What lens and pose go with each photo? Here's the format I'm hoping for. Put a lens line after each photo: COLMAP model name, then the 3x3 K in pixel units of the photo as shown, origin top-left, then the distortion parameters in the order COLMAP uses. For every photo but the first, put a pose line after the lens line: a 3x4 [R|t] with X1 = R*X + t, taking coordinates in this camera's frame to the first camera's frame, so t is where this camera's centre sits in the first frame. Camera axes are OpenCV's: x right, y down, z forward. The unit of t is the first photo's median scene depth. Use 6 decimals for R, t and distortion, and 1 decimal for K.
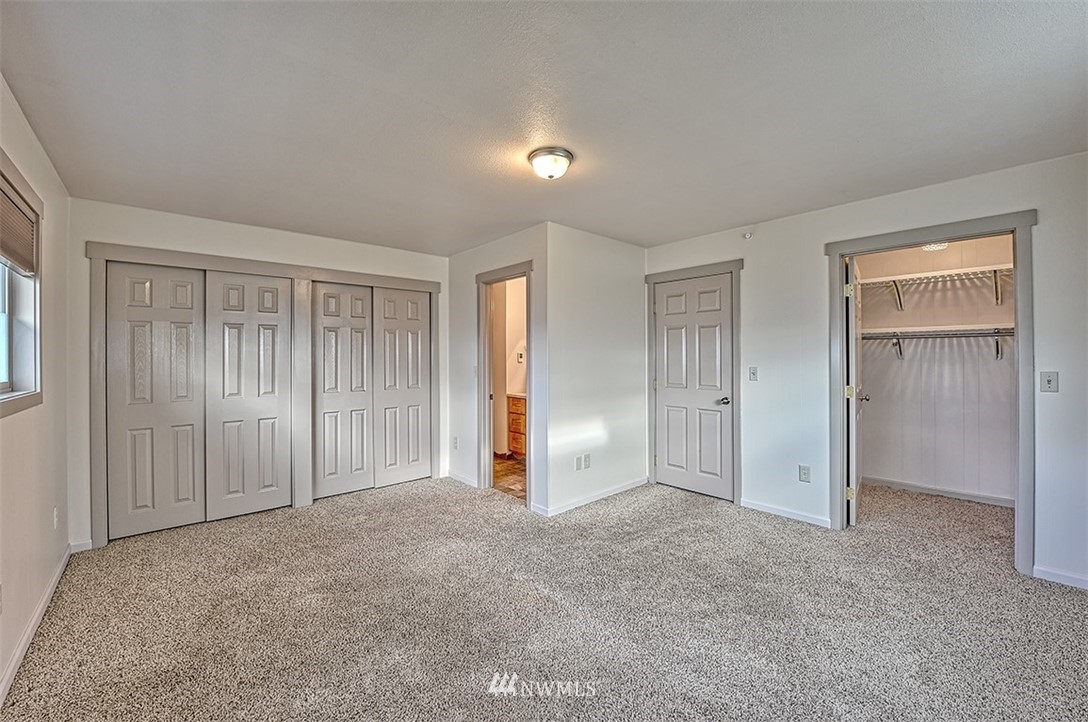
lens RADIAL K [[452.5, 0, 546.2], [0, 452.5, 347.3], [0, 0, 1]] dist [0.000950, -0.000055]
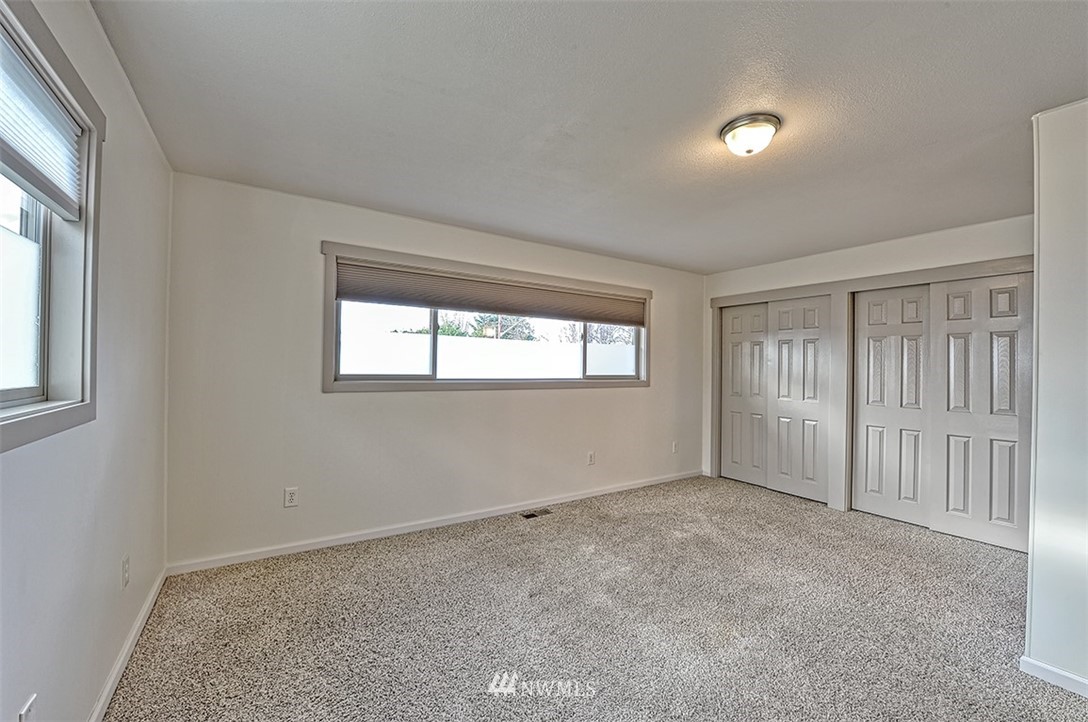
lens RADIAL K [[426.8, 0, 544.0], [0, 426.8, 361.0], [0, 0, 1]] dist [-0.013543, 0.000017]
pose [[-0.154648, -0.002952, -0.987965, 0.556566], [0.006807, 0.999969, -0.004053, 0.005659], [0.987946, -0.007352, -0.154623, 0.494740]]
